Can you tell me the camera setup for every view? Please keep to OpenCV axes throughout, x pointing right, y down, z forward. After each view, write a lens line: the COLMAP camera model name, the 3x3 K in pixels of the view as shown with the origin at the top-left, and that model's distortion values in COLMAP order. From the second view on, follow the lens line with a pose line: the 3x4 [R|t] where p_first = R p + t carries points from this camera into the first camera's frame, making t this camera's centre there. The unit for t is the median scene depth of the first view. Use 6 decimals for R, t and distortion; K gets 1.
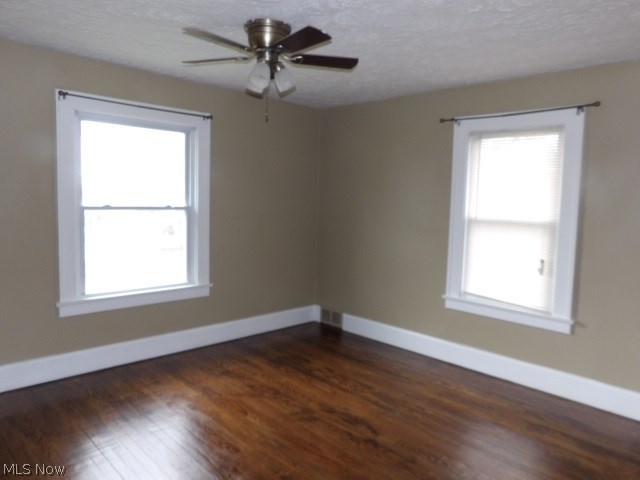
lens RADIAL K [[460.1, 0, 317.8], [0, 460.1, 231.0], [0, 0, 1]] dist [-0.043590, 0.076857]
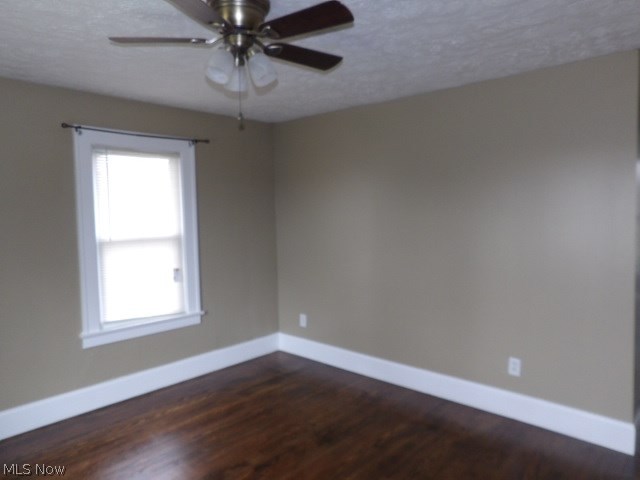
lens RADIAL K [[460.1, 0, 317.8], [0, 460.1, 231.0], [0, 0, 1]] dist [-0.043590, 0.076857]
pose [[-0.061772, -0.070846, 0.995573, -0.685793], [0.087193, 0.993281, 0.076093, -0.089460], [-0.994274, 0.091508, -0.055179, 0.726871]]
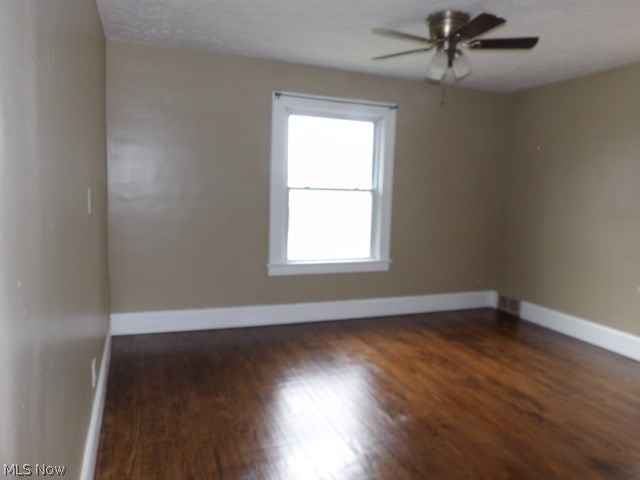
lens RADIAL K [[460.1, 0, 317.8], [0, 460.1, 231.0], [0, 0, 1]] dist [-0.043590, 0.076857]
pose [[0.920250, 0.044057, -0.388842, 0.040332], [-0.039670, 0.999026, 0.019309, 0.042365], [0.389314, -0.002344, 0.921102, -0.102745]]
